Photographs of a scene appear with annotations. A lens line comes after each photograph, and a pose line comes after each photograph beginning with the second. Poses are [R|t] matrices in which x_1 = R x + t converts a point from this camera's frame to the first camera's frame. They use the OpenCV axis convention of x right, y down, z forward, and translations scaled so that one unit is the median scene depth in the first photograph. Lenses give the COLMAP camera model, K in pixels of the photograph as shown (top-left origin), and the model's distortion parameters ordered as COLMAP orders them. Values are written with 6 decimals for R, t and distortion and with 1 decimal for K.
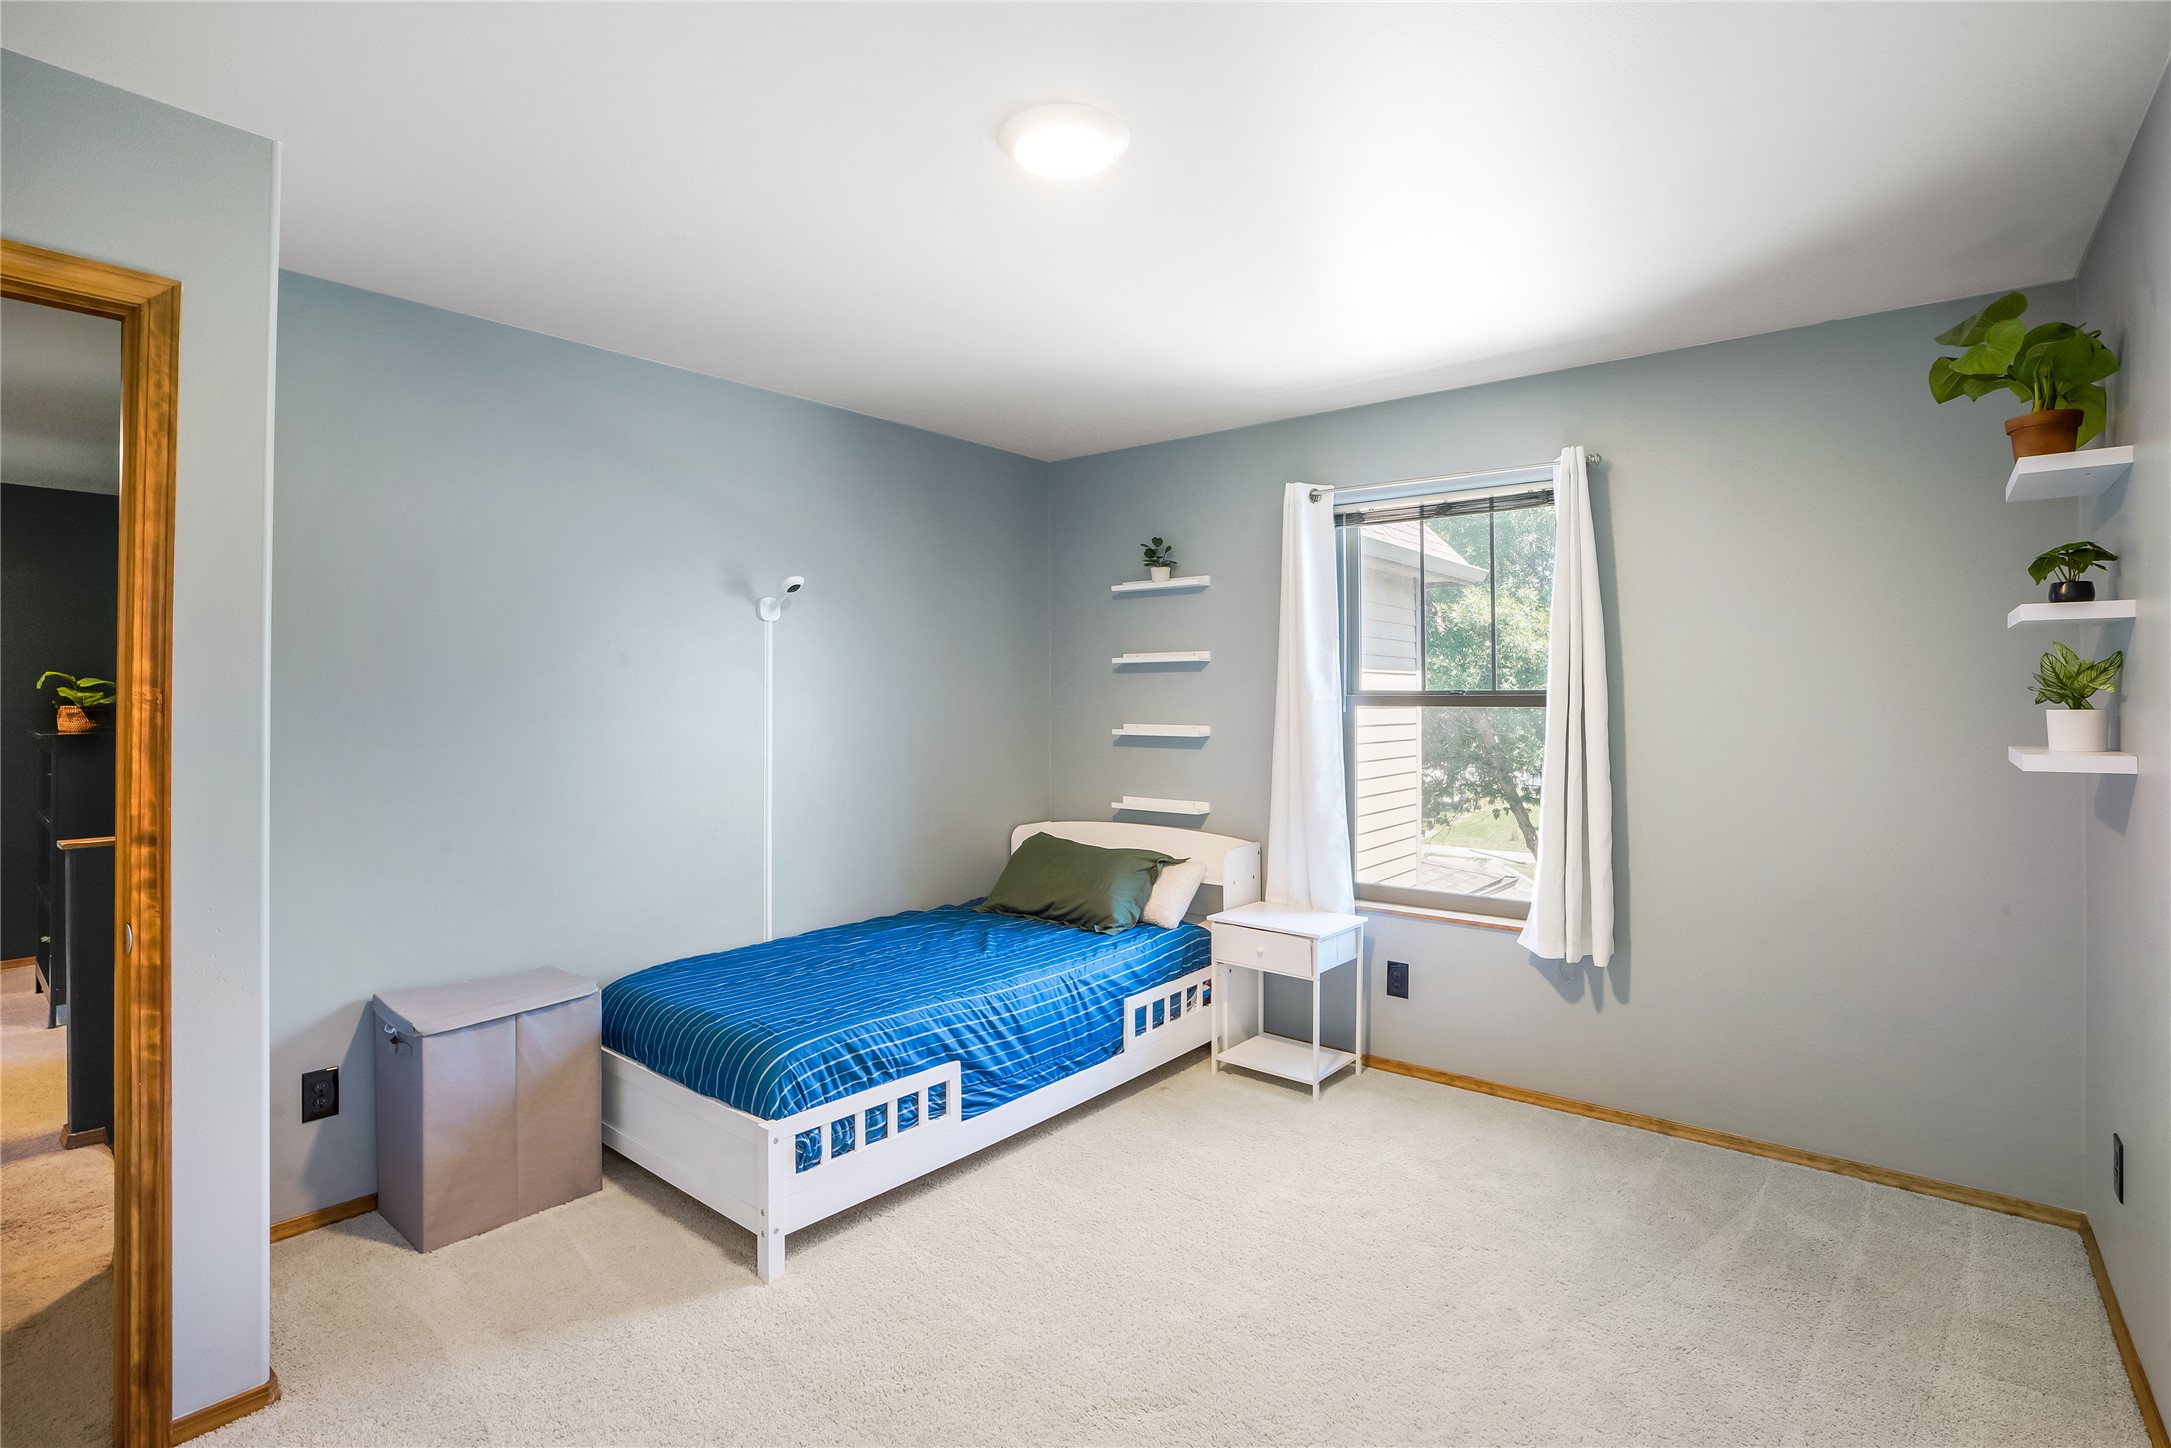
lens RADIAL K [[1026.1, 0, 1083.5], [0, 1026.1, 675.4], [0, 0, 1]] dist [-0.077248, 0.026548]
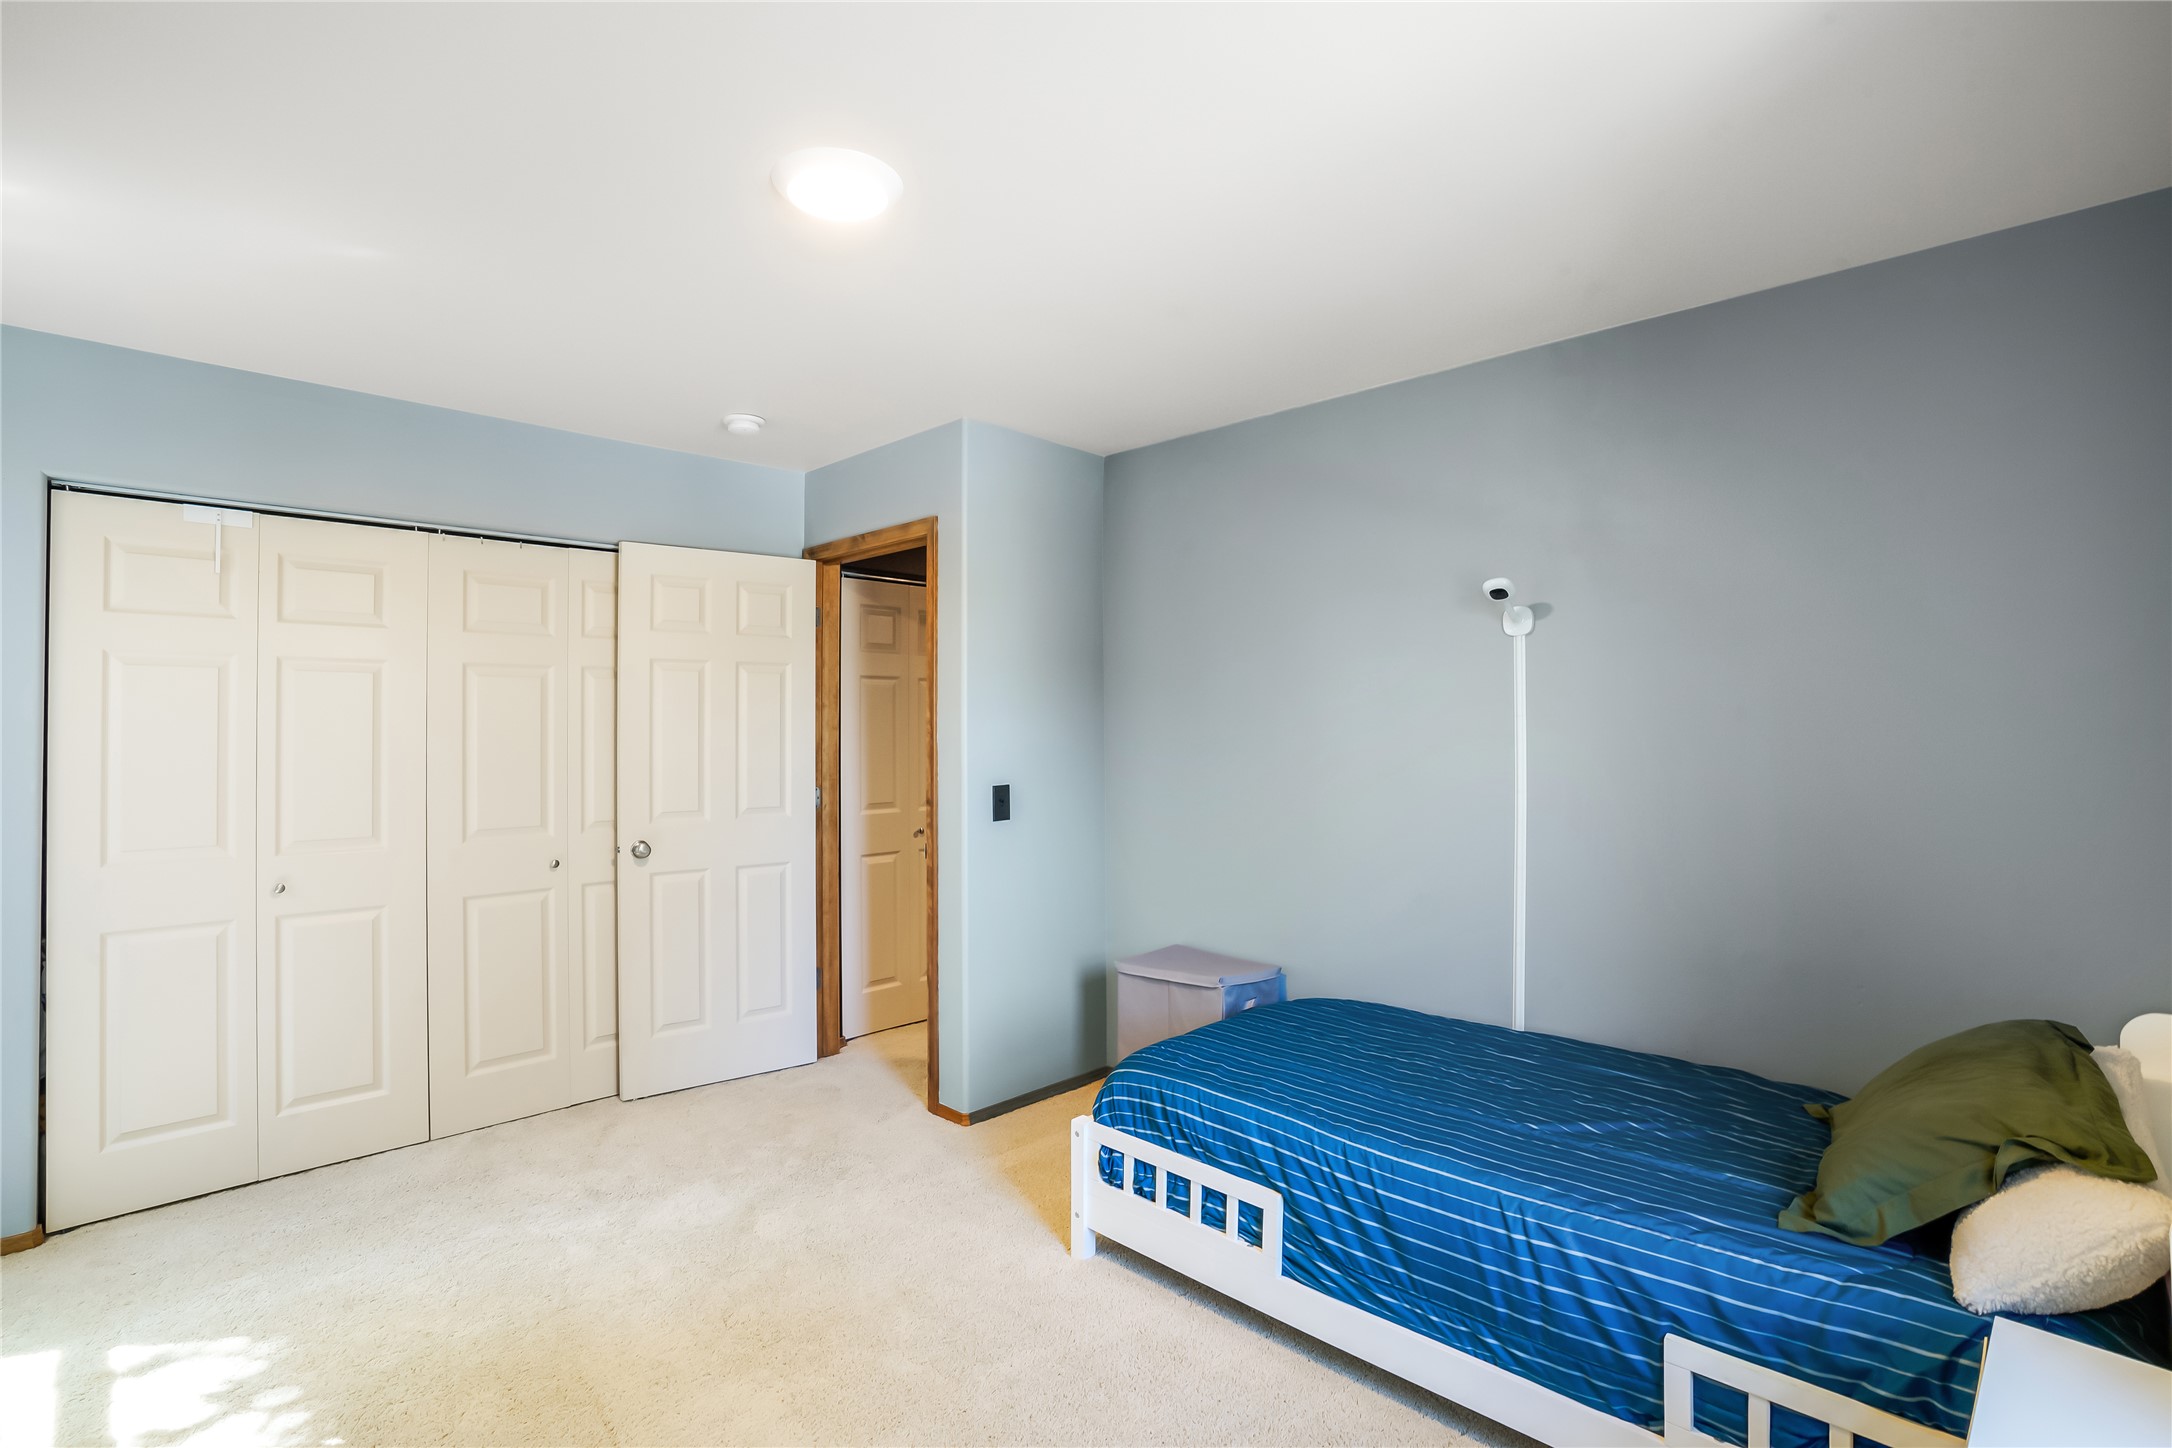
lens RADIAL K [[1008.4, 0, 1078.7], [0, 1008.4, 738.4], [0, 0, 1]] dist [-0.071665, 0.027120]
pose [[-0.081973, 0.004687, -0.996624, 0.618641], [0.021528, 0.999764, 0.002931, 0.022058], [0.996402, -0.021215, -0.082054, 0.874354]]
